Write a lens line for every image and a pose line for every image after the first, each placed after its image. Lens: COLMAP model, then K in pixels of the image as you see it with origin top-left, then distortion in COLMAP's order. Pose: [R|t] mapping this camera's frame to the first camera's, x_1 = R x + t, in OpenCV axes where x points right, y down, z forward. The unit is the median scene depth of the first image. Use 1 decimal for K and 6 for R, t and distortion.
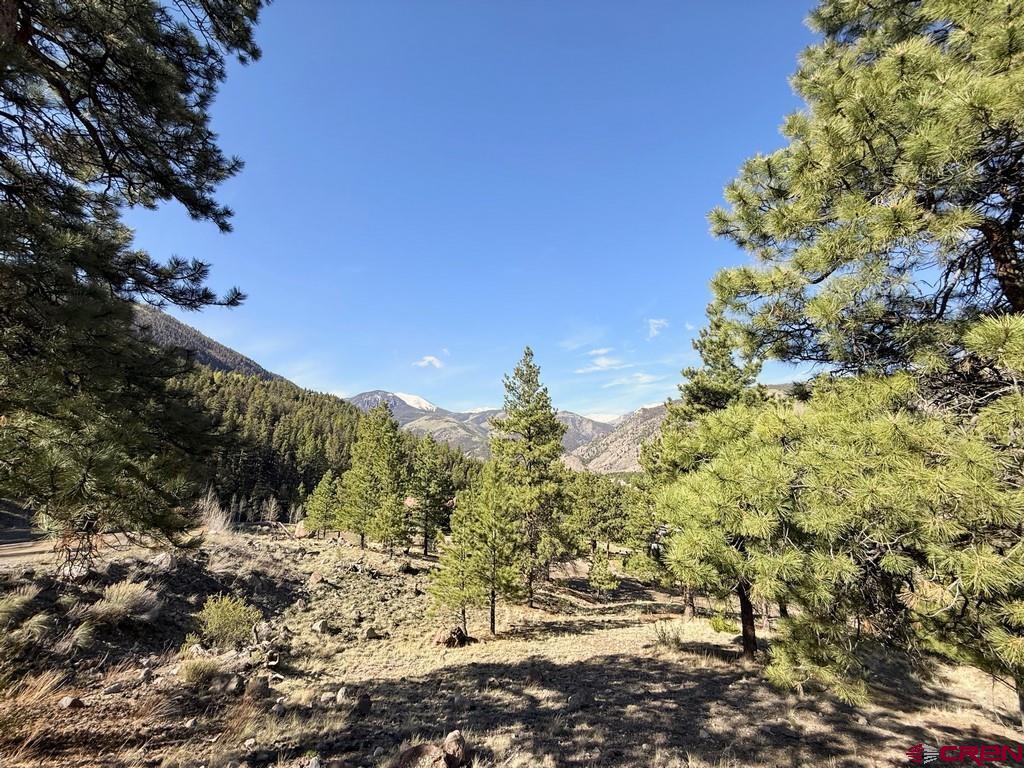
lens RADIAL K [[406.9, 0, 518.4], [0, 406.9, 389.8], [0, 0, 1]] dist [0.000420, 0.000192]
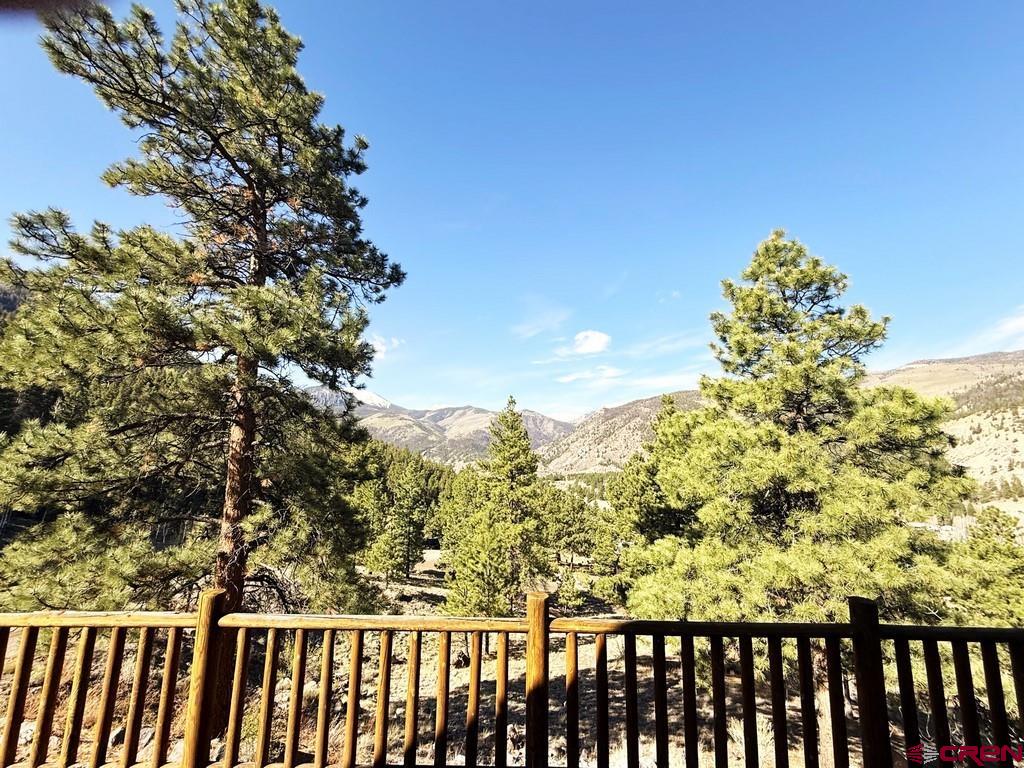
lens RADIAL K [[434.7, 0, 516.0], [0, 434.7, 381.6], [0, 0, 1]] dist [0.002049, 0.000593]
pose [[0.995059, 0.019872, 0.097272, -0.044228], [-0.020651, 0.999762, 0.007003, -0.083303], [-0.097110, -0.008977, 0.995233, -0.108997]]
